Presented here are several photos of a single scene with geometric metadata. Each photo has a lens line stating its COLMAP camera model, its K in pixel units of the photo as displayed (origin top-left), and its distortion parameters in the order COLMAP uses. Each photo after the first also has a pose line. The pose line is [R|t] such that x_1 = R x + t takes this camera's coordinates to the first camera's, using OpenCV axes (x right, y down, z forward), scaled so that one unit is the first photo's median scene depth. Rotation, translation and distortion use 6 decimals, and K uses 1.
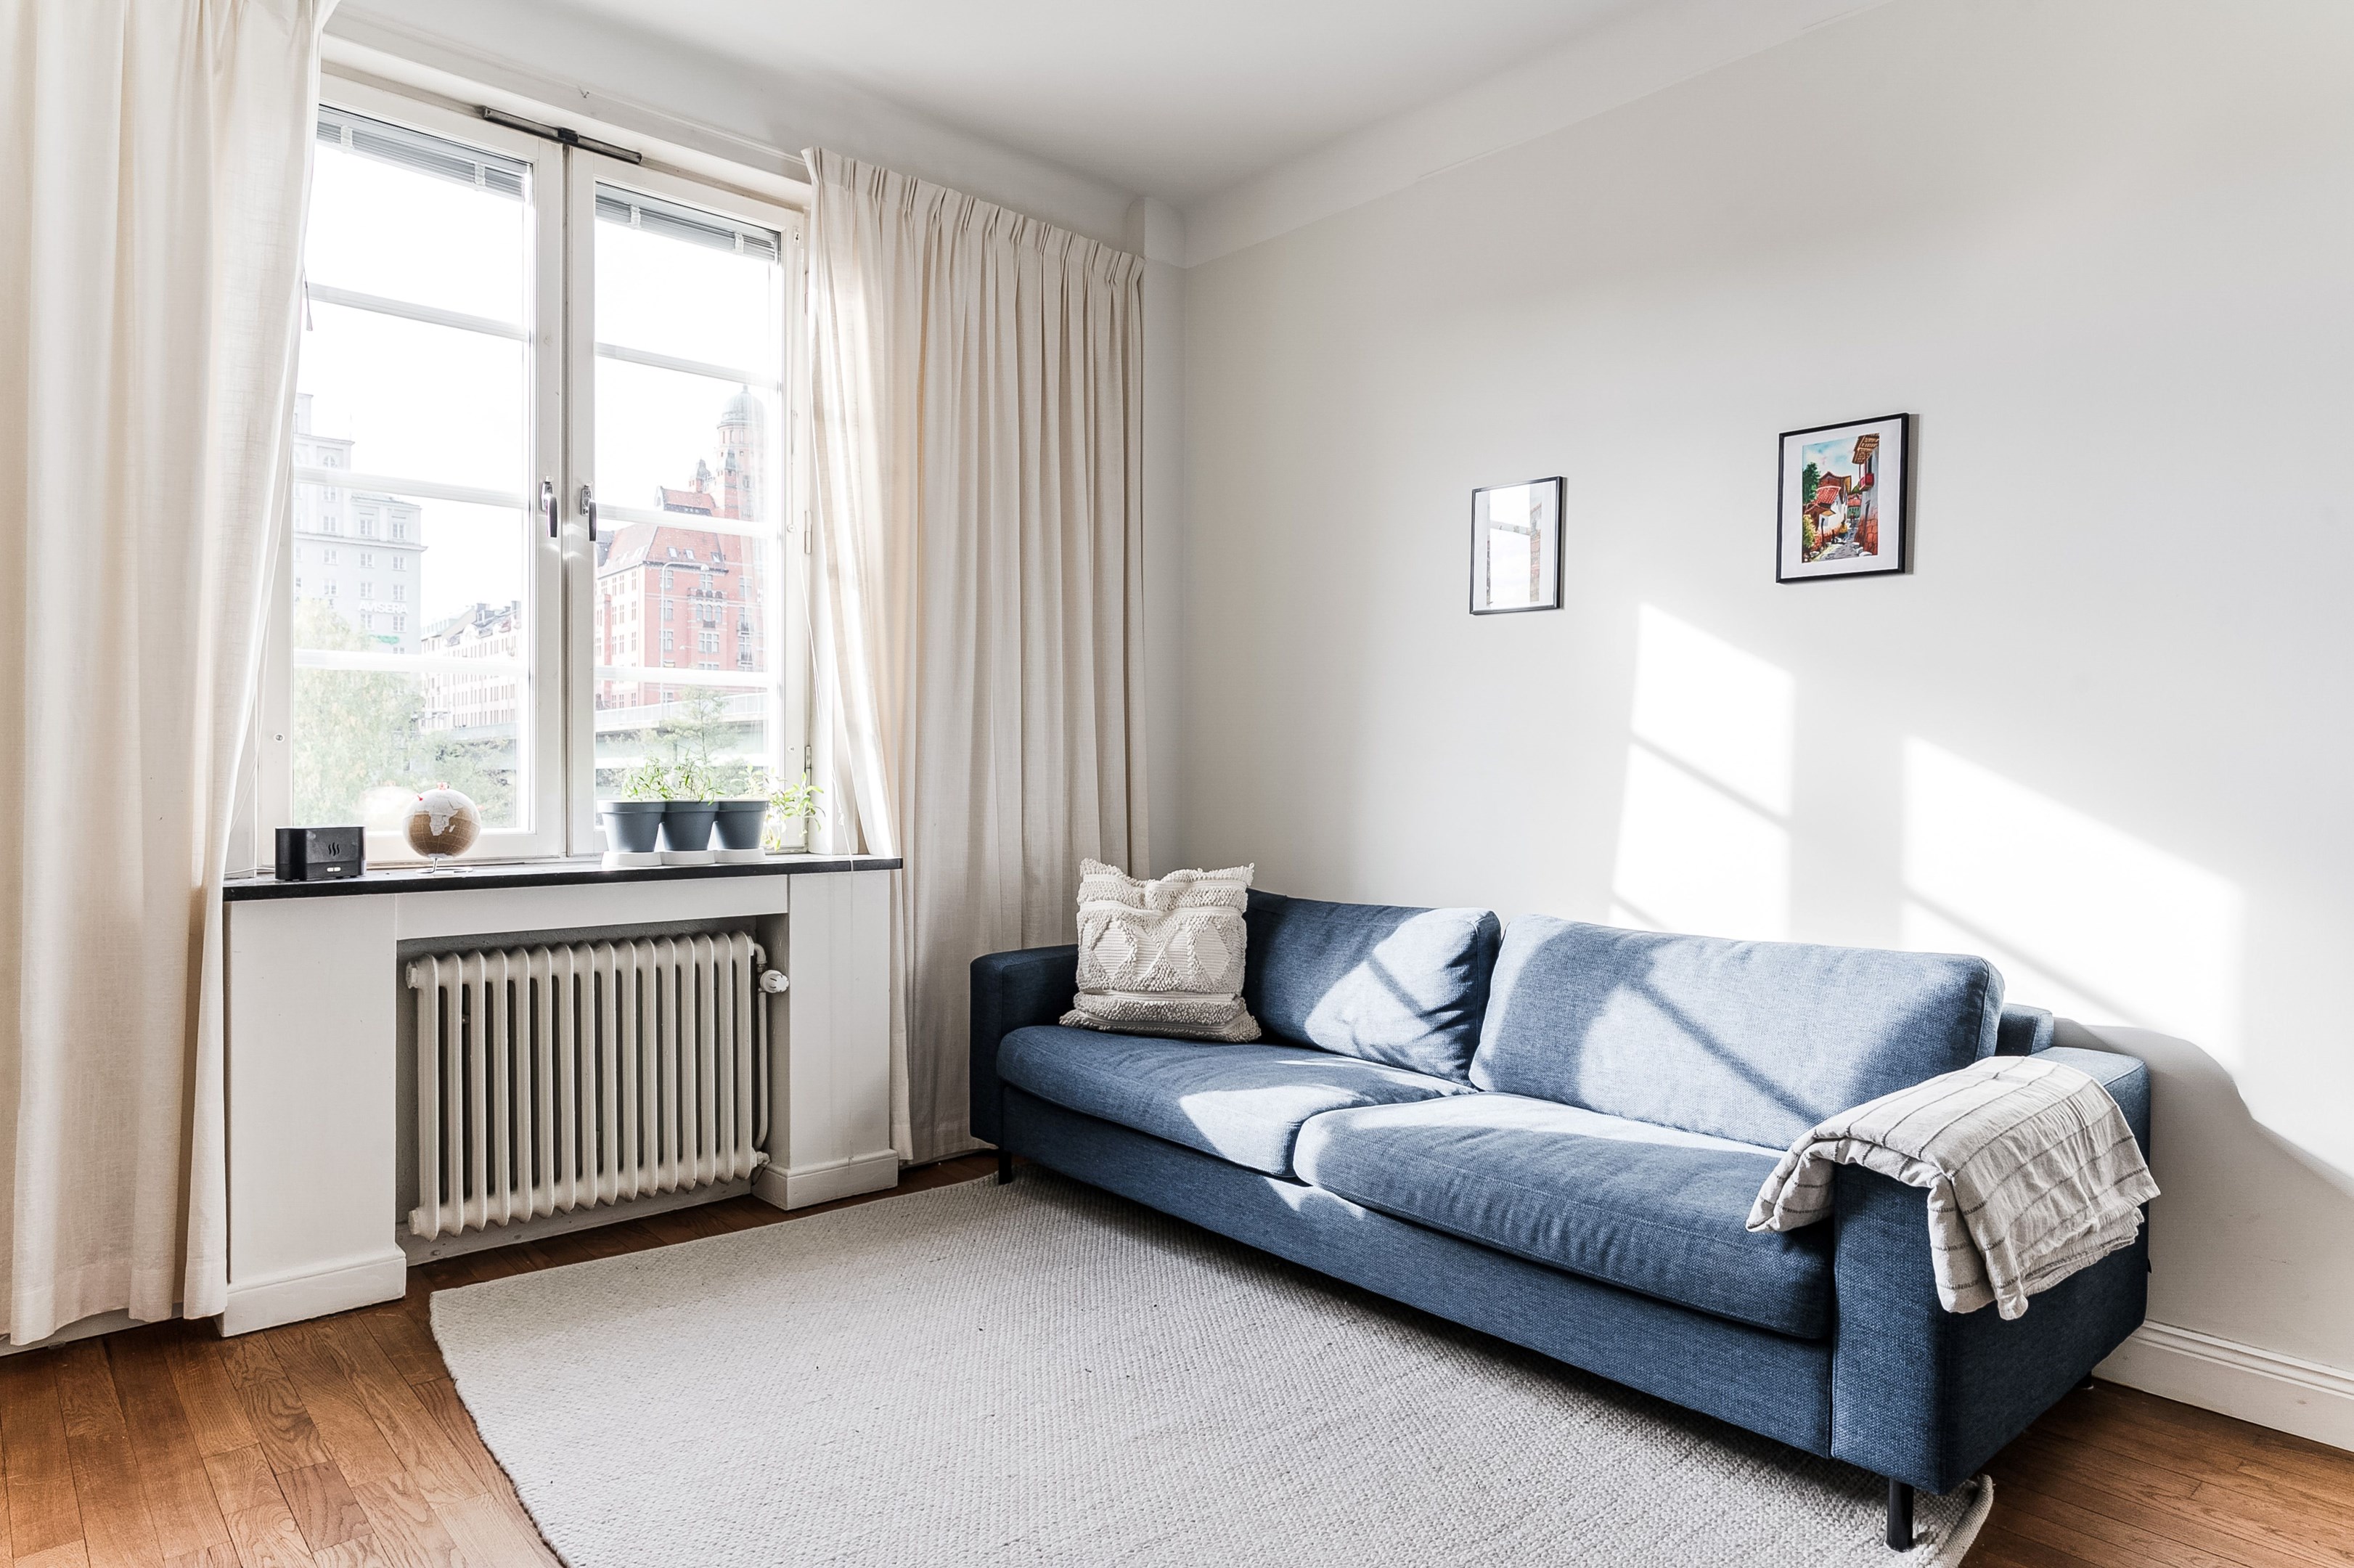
lens RADIAL K [[1387.8, 0, 1177.0], [0, 1387.8, 784.0], [0, 0, 1]] dist [0.006057, 0.001867]
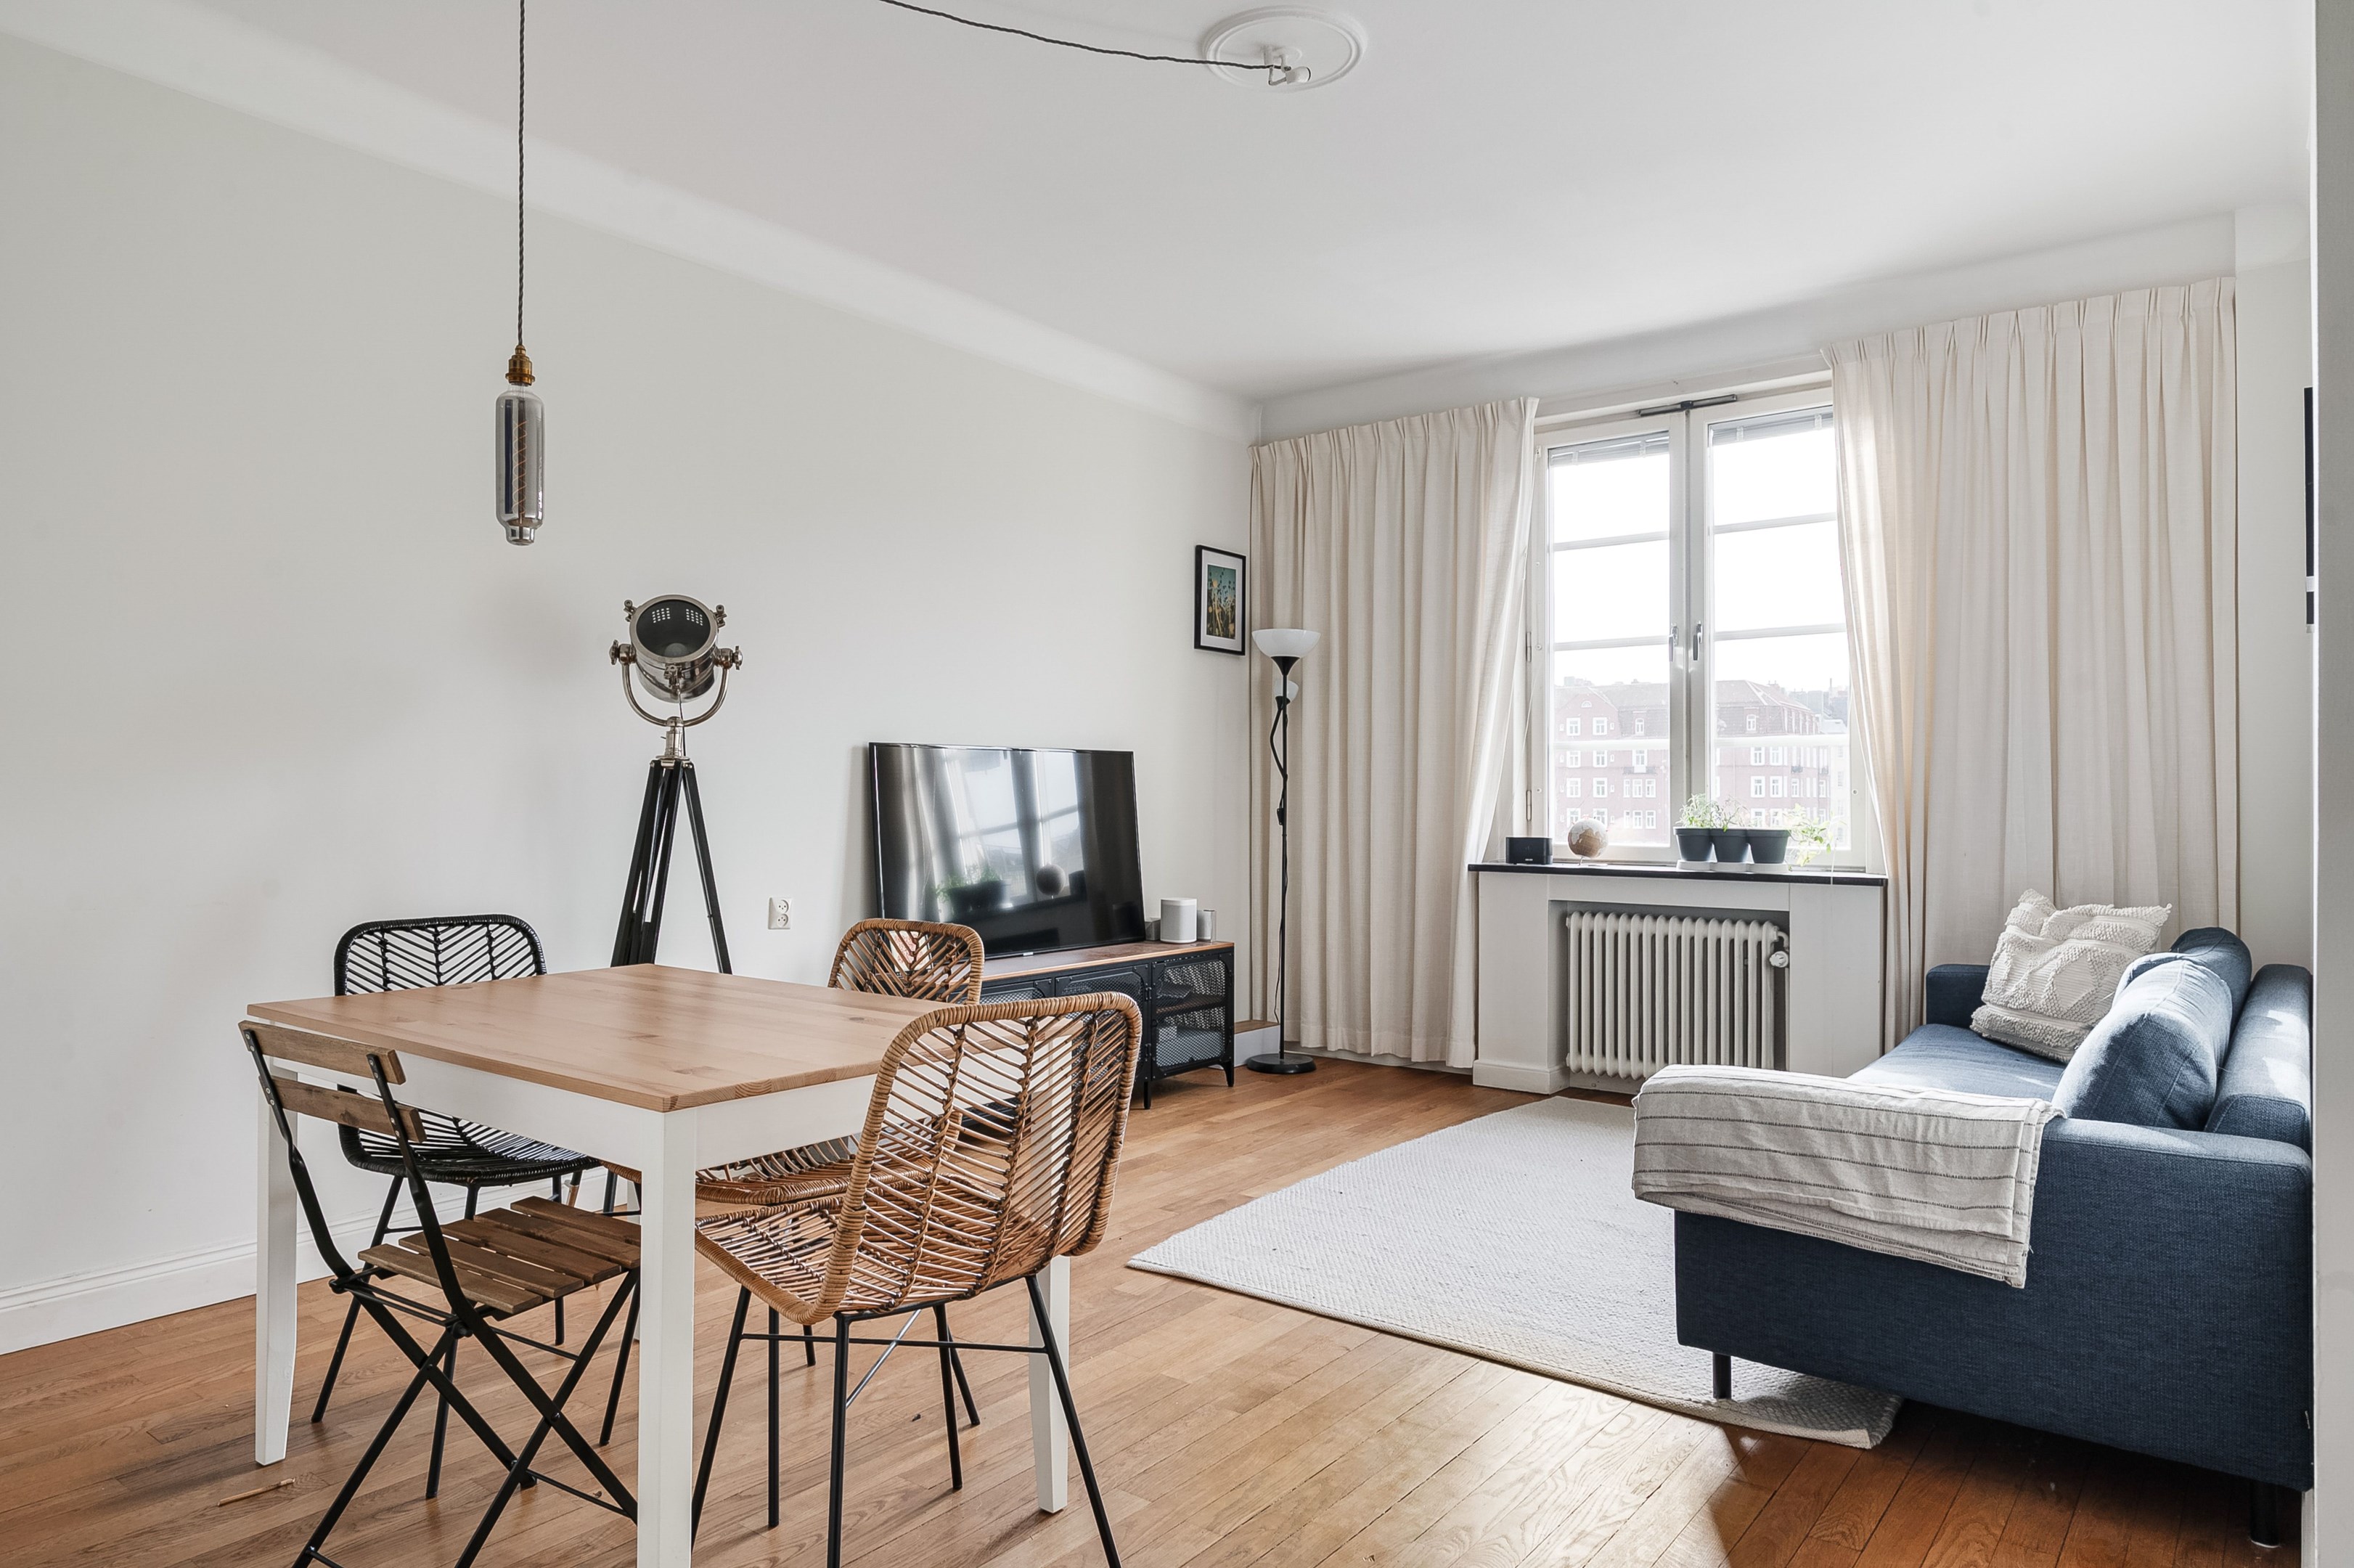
lens RADIAL K [[1436.7, 0, 1177.0], [0, 1436.7, 784.0], [0, 0, 1]] dist [-0.017528, -0.000814]
pose [[0.183948, -0.012015, -0.982862, 1.037085], [-0.008341, 0.999870, -0.013784, -0.009236], [0.982901, 0.010734, 0.183824, 0.141646]]
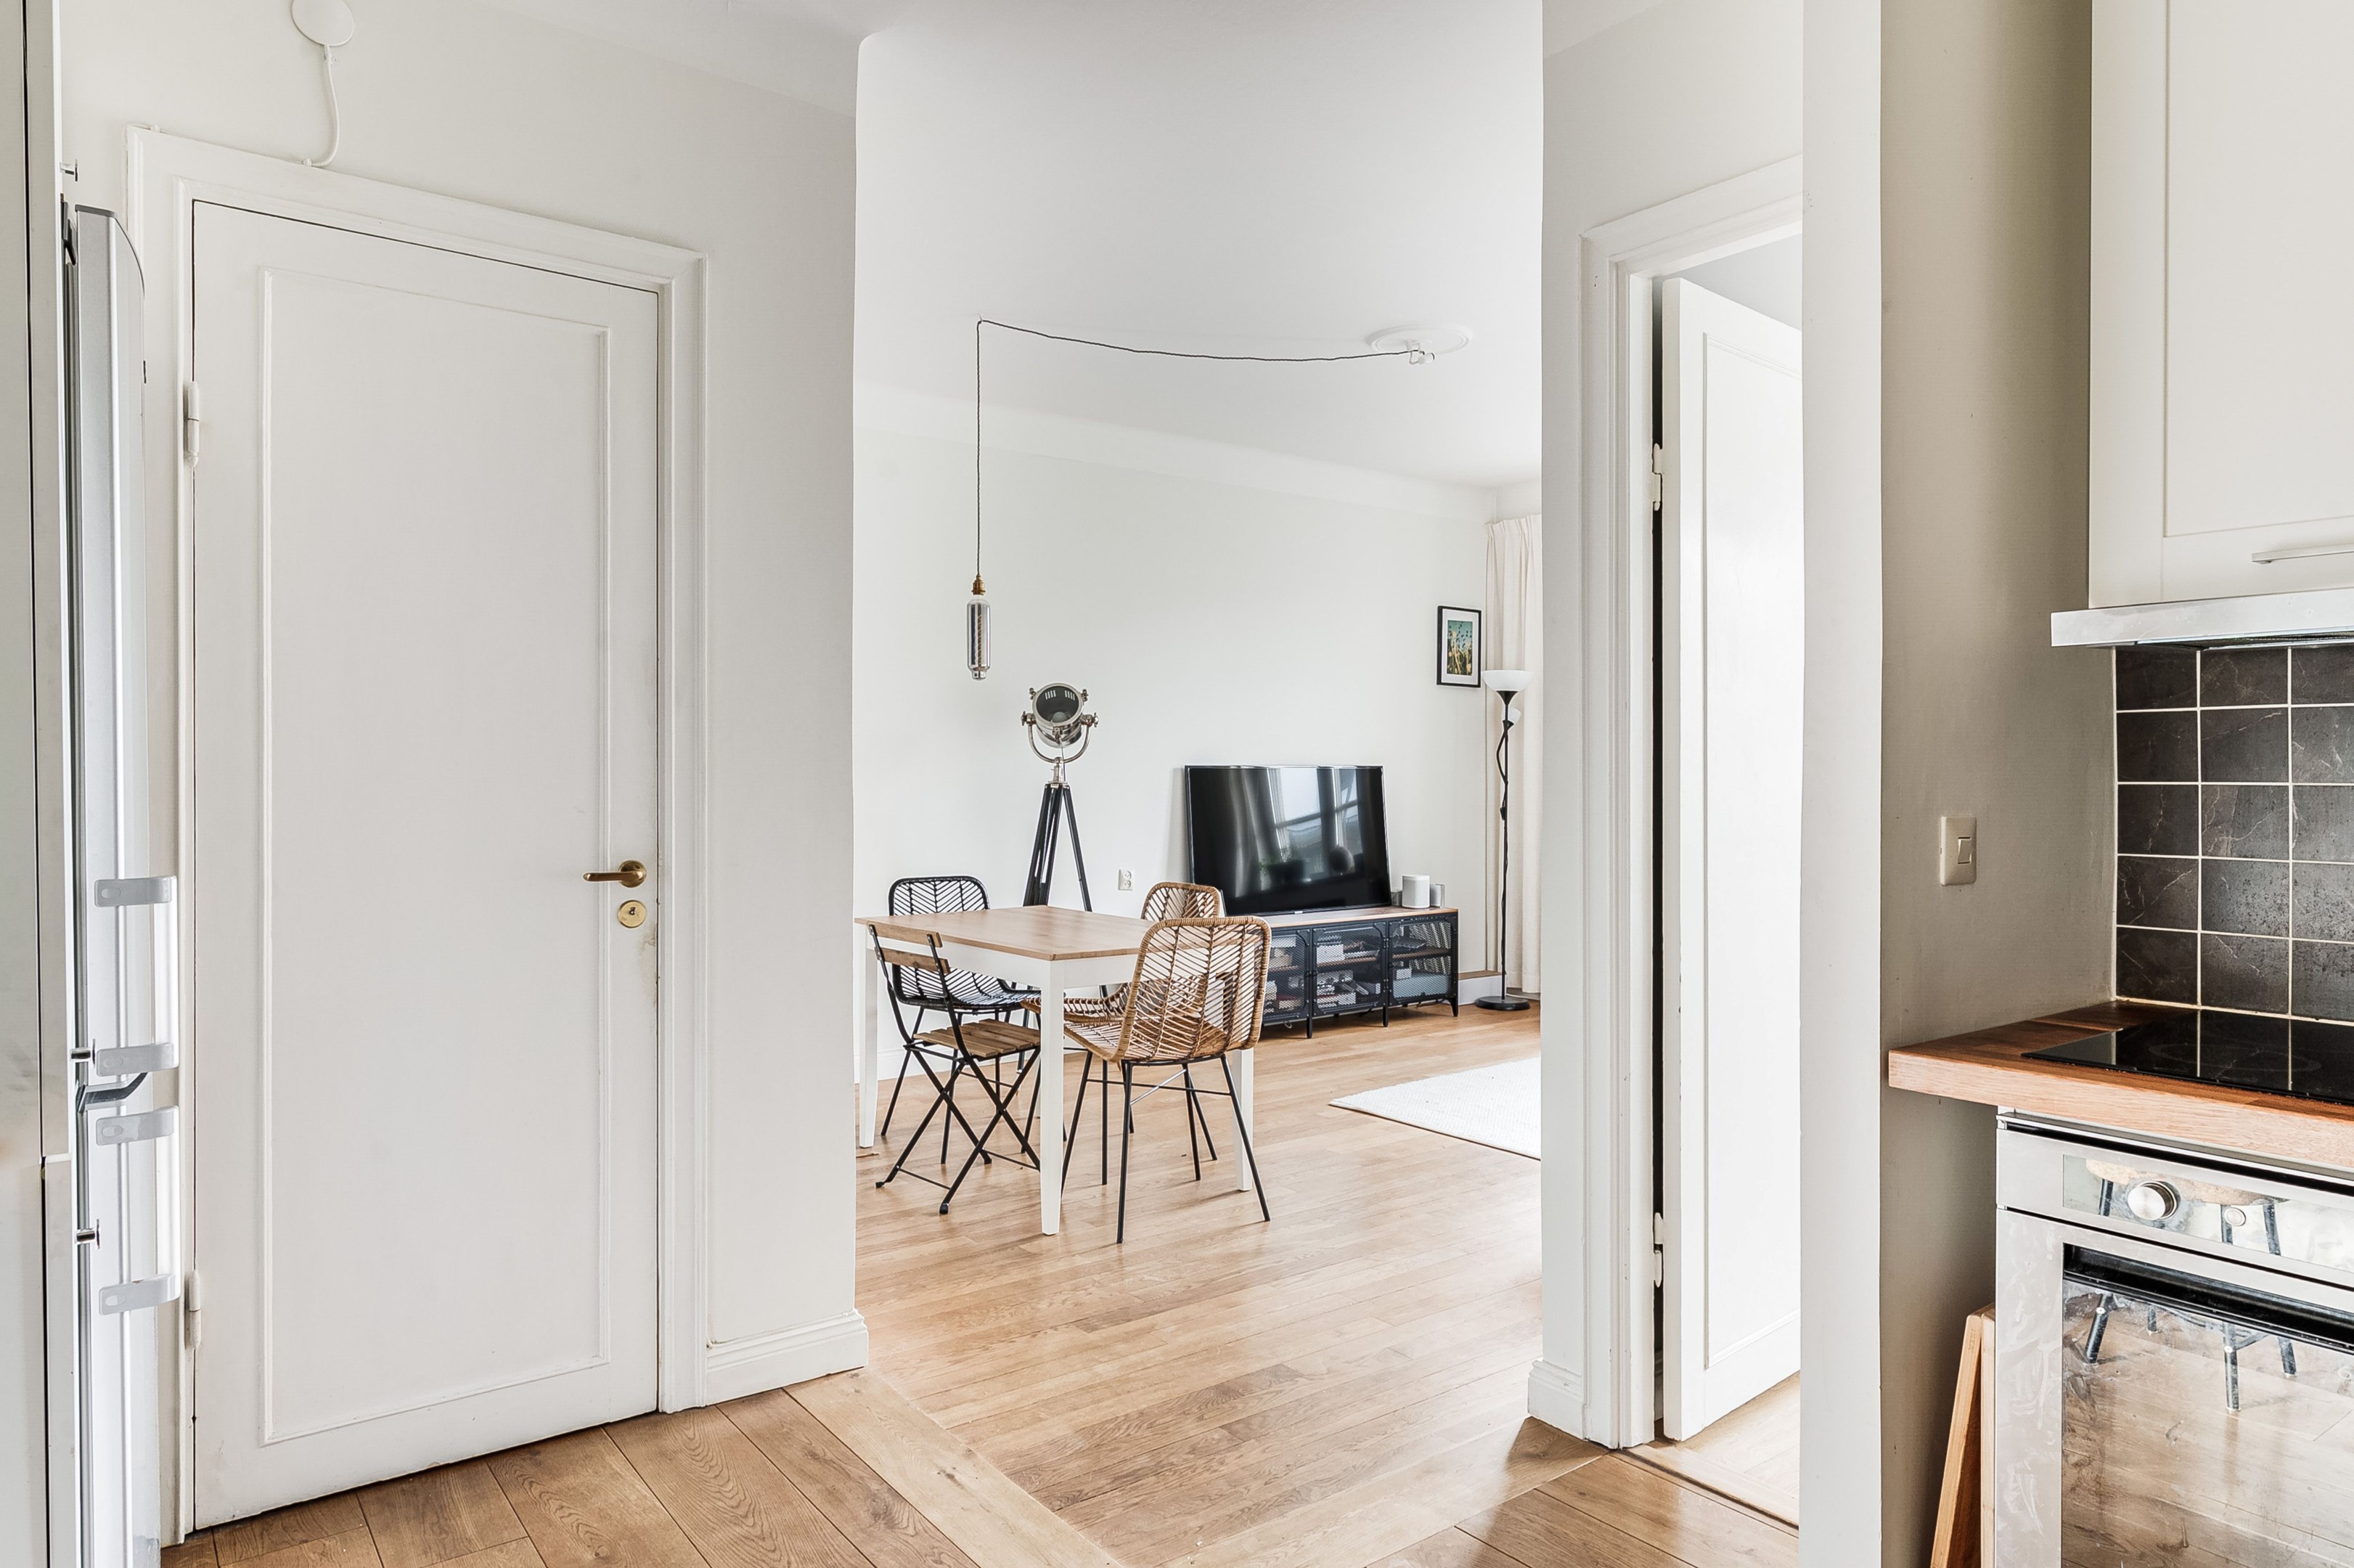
lens RADIAL K [[1436.7, 0, 1177.0], [0, 1436.7, 784.0], [0, 0, 1]] dist [-0.017528, -0.000814]
pose [[-0.074684, 0.004259, -0.997198, 1.674932], [-0.009834, 0.999939, 0.005007, -0.050079], [0.997159, 0.010180, -0.074637, 0.247988]]
